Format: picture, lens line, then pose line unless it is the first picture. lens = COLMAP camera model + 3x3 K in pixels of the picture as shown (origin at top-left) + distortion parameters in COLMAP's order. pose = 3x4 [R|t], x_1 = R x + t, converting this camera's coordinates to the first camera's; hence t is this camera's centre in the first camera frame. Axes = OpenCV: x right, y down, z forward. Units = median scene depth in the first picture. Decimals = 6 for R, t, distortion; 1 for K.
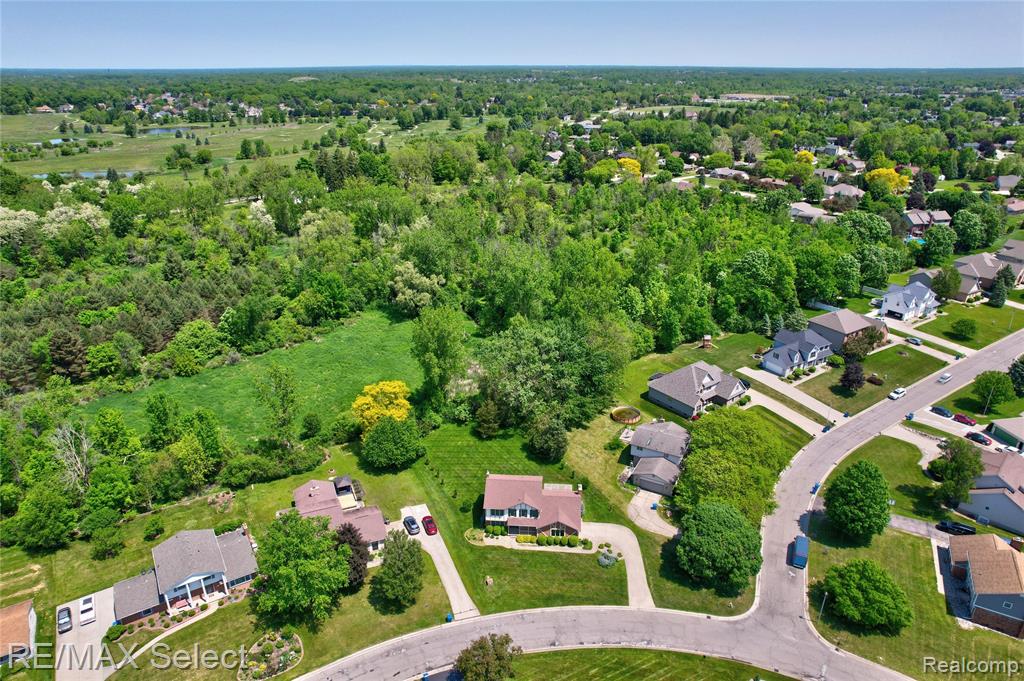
lens RADIAL K [[659.8, 0, 508.8], [0, 659.8, 341.6], [0, 0, 1]] dist [-0.054073, 0.032151]
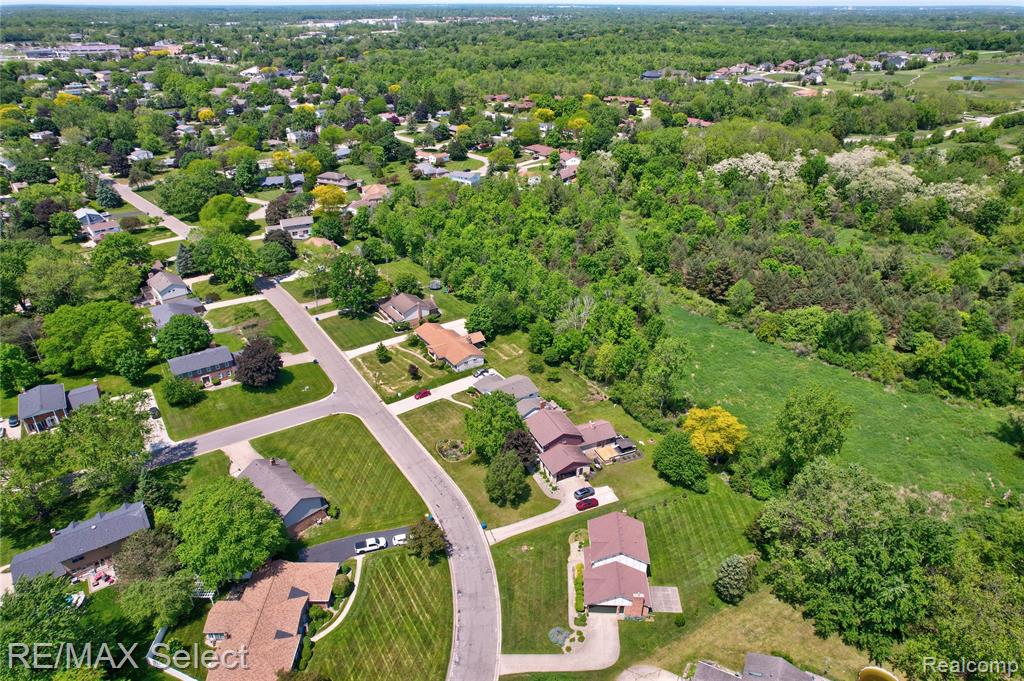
lens RADIAL K [[659.8, 0, 512.4], [0, 659.8, 341.1], [0, 0, 1]] dist [-0.054073, 0.032151]
pose [[0.031448, 0.475866, -0.878955, 0.760210], [-0.405576, 0.809814, 0.423922, -0.387822], [0.913520, 0.343152, 0.218467, 0.552863]]
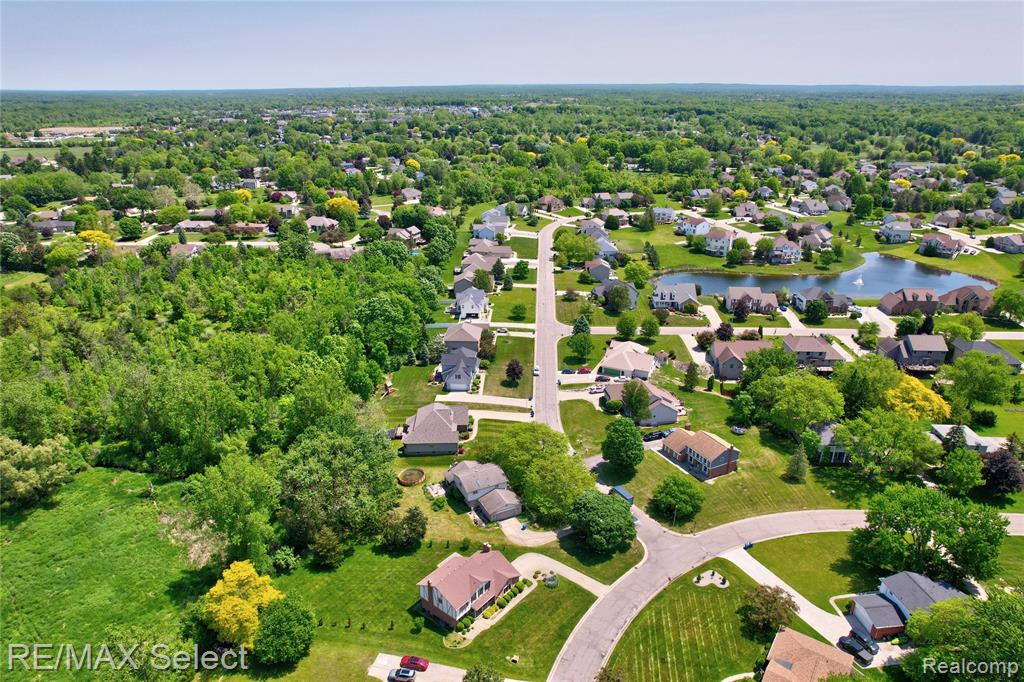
lens RADIAL K [[659.8, 0, 511.5], [0, 659.8, 341.2], [0, 0, 1]] dist [-0.054073, 0.032151]
pose [[0.566814, -0.305563, 0.765083, -0.638217], [0.325201, 0.936246, 0.132996, -0.244348], [-0.756945, 0.173422, 0.630047, 0.224227]]
